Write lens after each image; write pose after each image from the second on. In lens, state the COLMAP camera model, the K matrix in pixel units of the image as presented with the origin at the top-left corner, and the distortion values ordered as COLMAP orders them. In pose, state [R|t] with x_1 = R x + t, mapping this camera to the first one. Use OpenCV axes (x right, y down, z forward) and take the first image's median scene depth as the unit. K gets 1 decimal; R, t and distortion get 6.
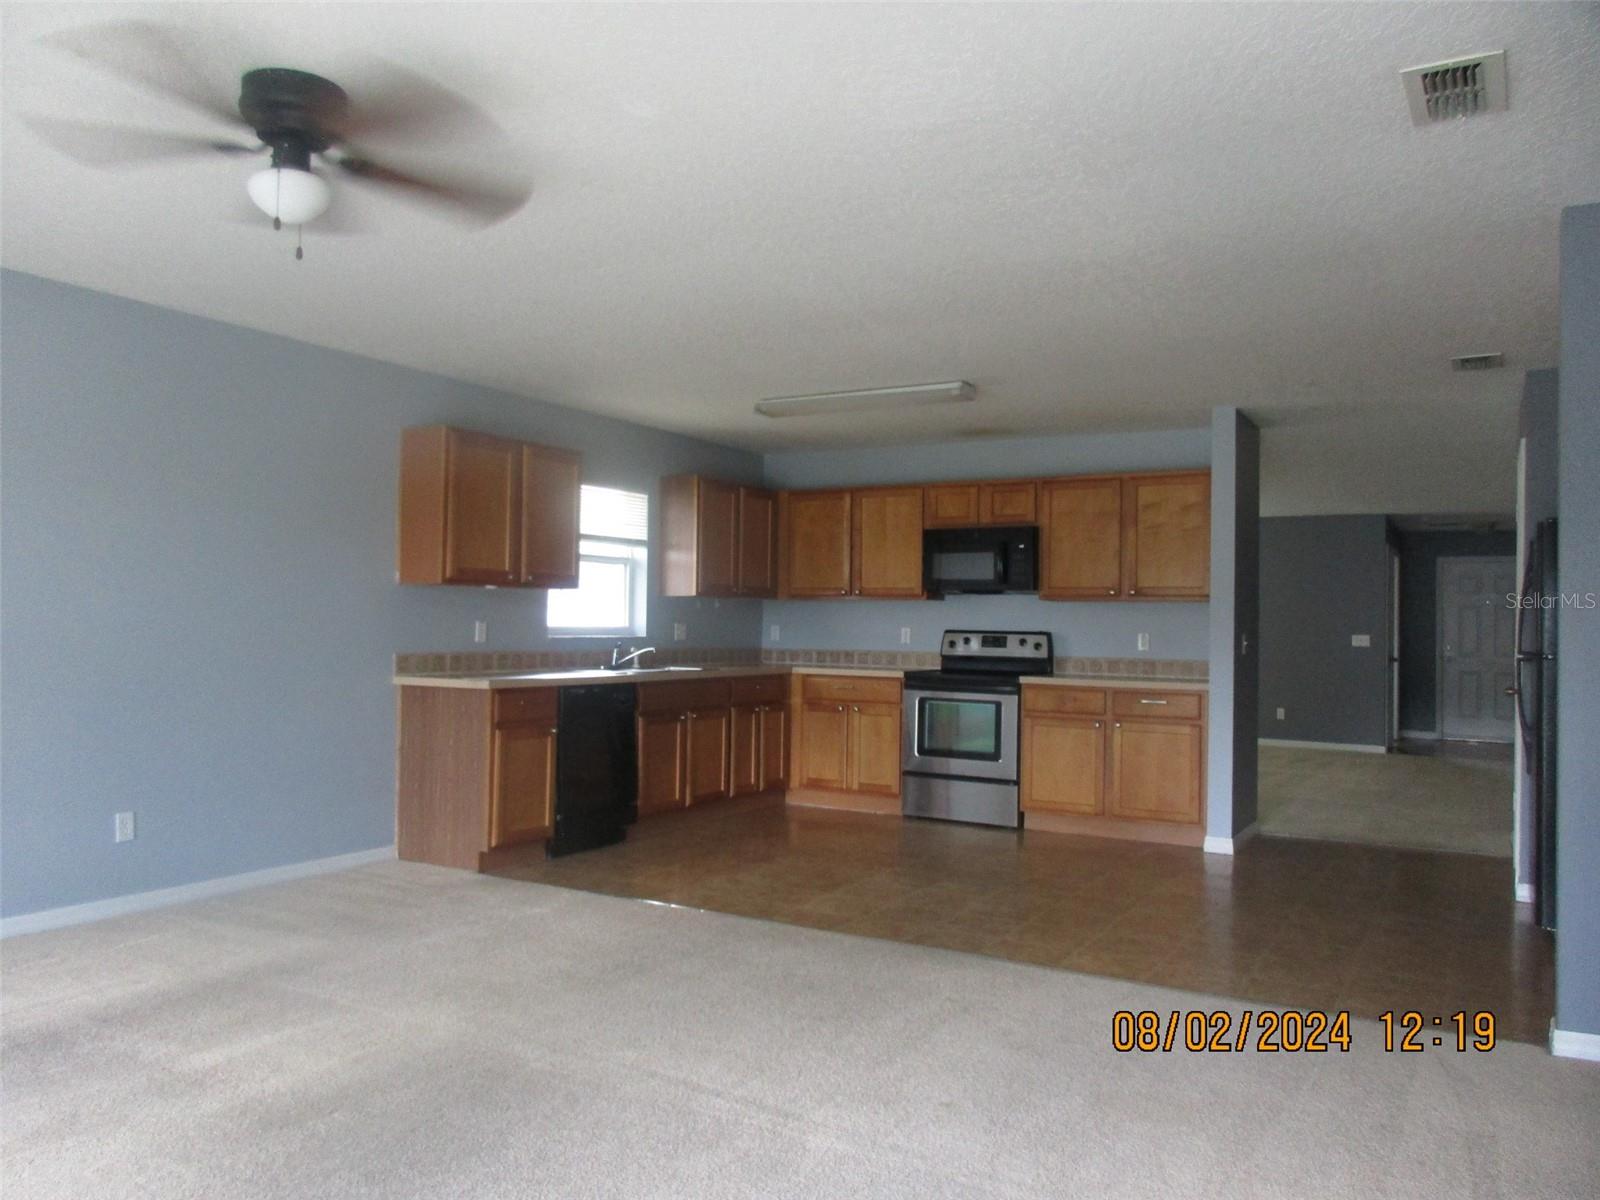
lens RADIAL K [[1206.1, 0, 800.0], [0, 1206.1, 600.0], [0, 0, 1]] dist [-0.035619, -0.001299]
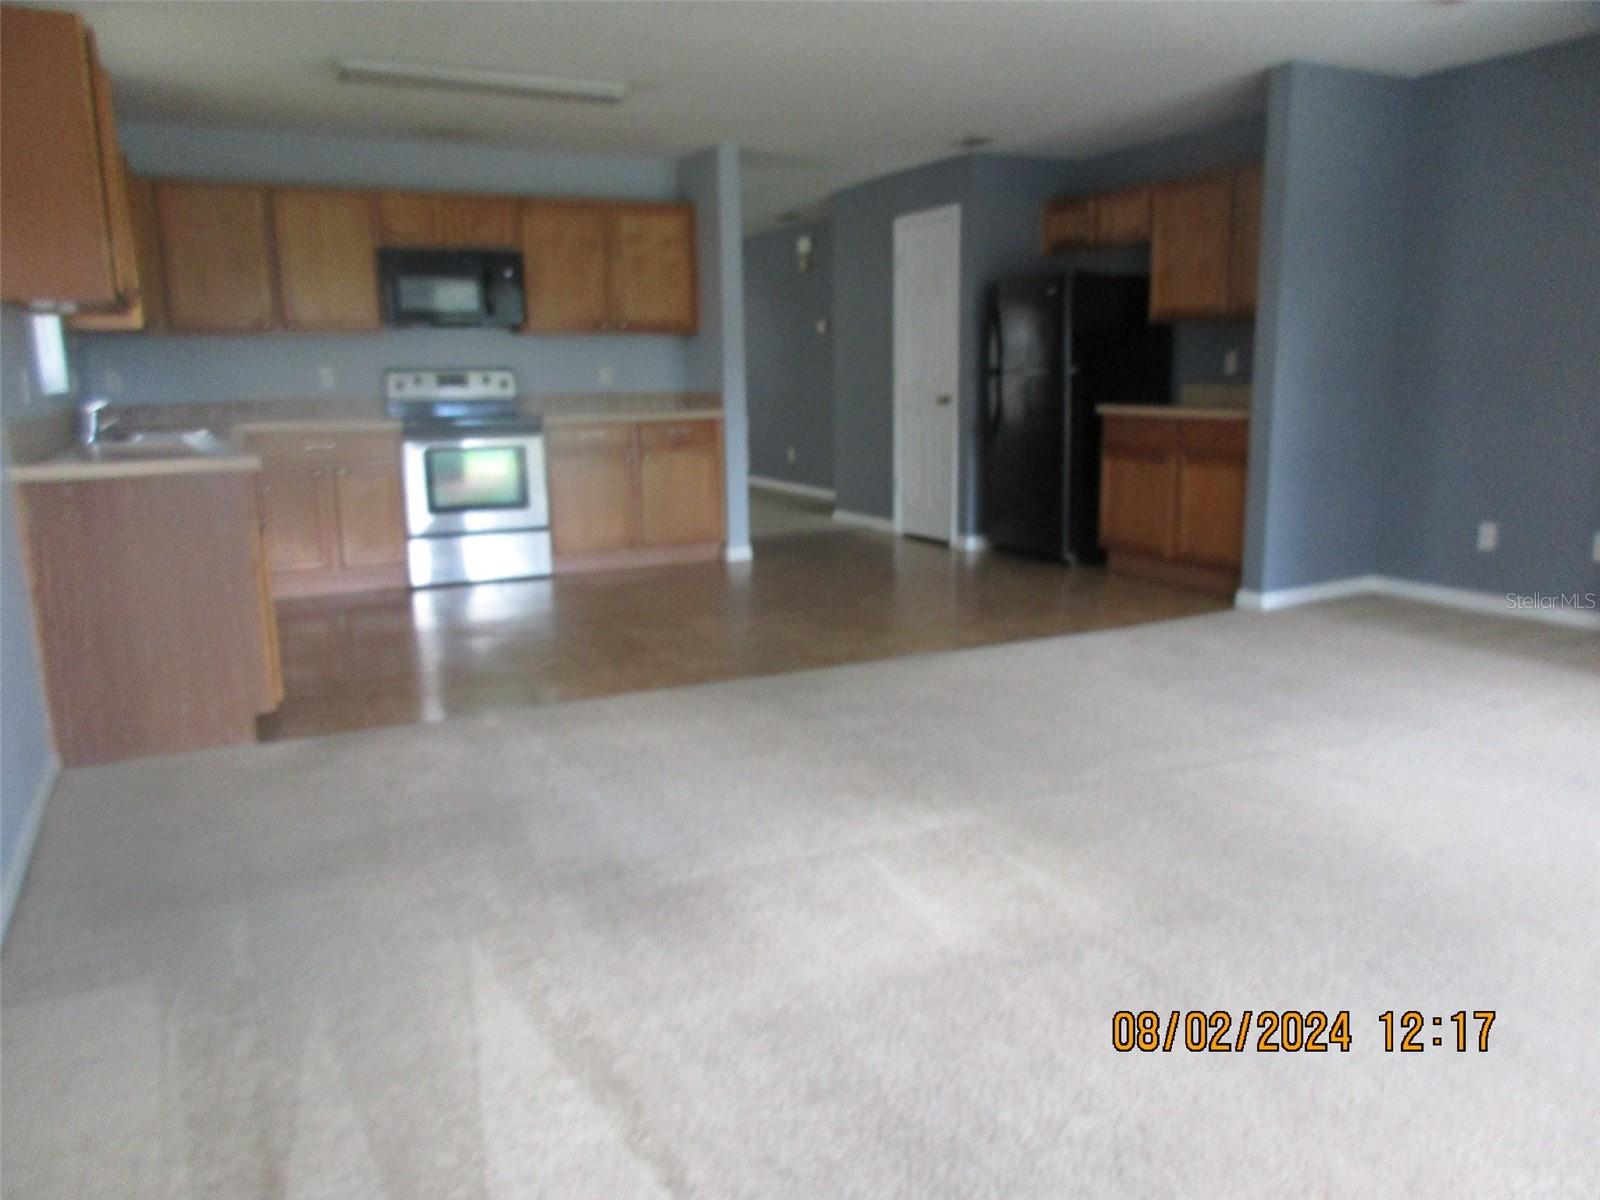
lens RADIAL K [[1206.1, 0, 800.0], [0, 1206.1, 600.0], [0, 0, 1]] dist [-0.035619, -0.001299]
pose [[0.528042, -0.181159, 0.829670, -0.494484], [0.003879, 0.977486, 0.210966, 0.006558], [-0.849209, -0.108181, 0.516856, 0.309495]]
